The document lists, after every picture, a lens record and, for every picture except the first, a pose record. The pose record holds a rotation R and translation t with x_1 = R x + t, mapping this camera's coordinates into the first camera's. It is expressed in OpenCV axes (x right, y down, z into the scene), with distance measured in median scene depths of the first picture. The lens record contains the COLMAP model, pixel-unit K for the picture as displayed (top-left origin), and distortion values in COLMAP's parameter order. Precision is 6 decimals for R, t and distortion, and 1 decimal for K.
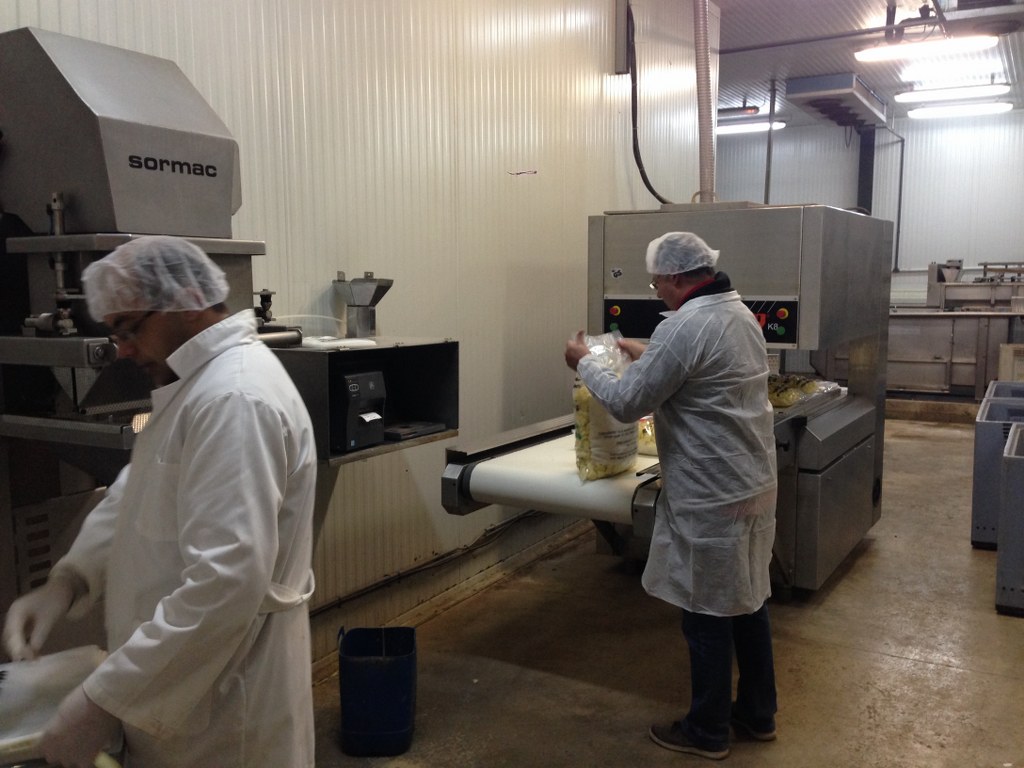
lens RADIAL K [[941.3, 0, 488.4], [0, 941.3, 381.4], [0, 0, 1]] dist [0.126334, -0.231740]
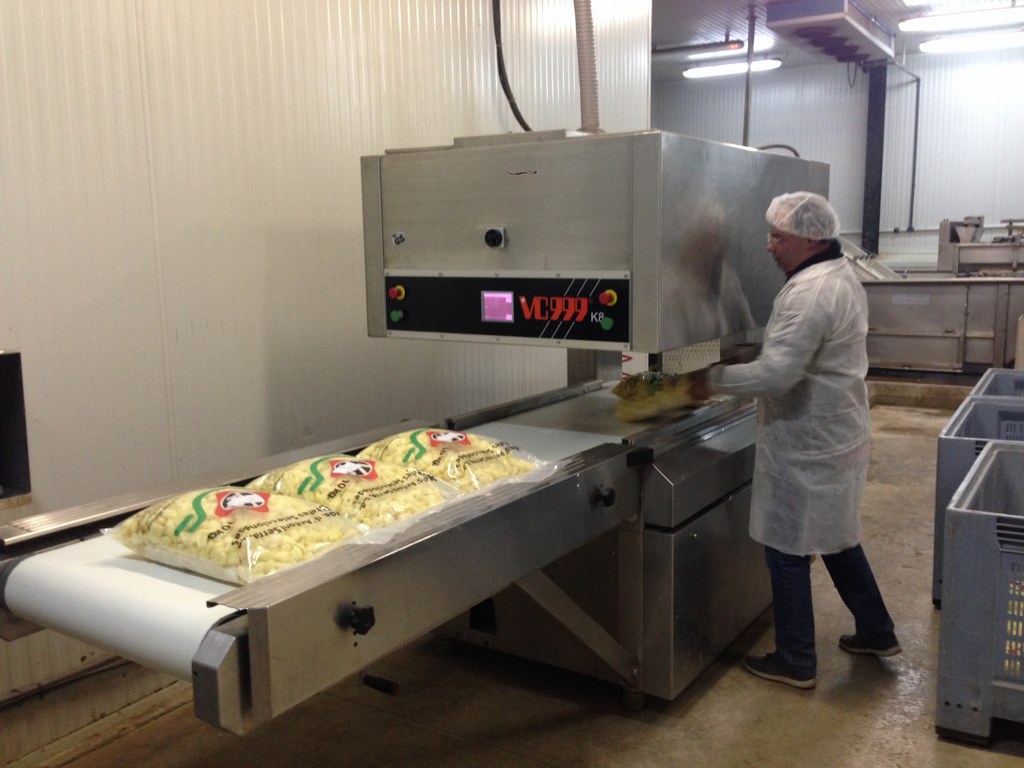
lens RADIAL K [[941.3, 0, 488.4], [0, 941.3, 381.4], [0, 0, 1]] dist [0.126334, -0.231740]
pose [[0.999039, -0.005297, -0.043509, 0.096309], [0.006882, 0.999315, 0.036349, -0.014220], [0.043286, -0.036613, 0.998392, 0.125989]]
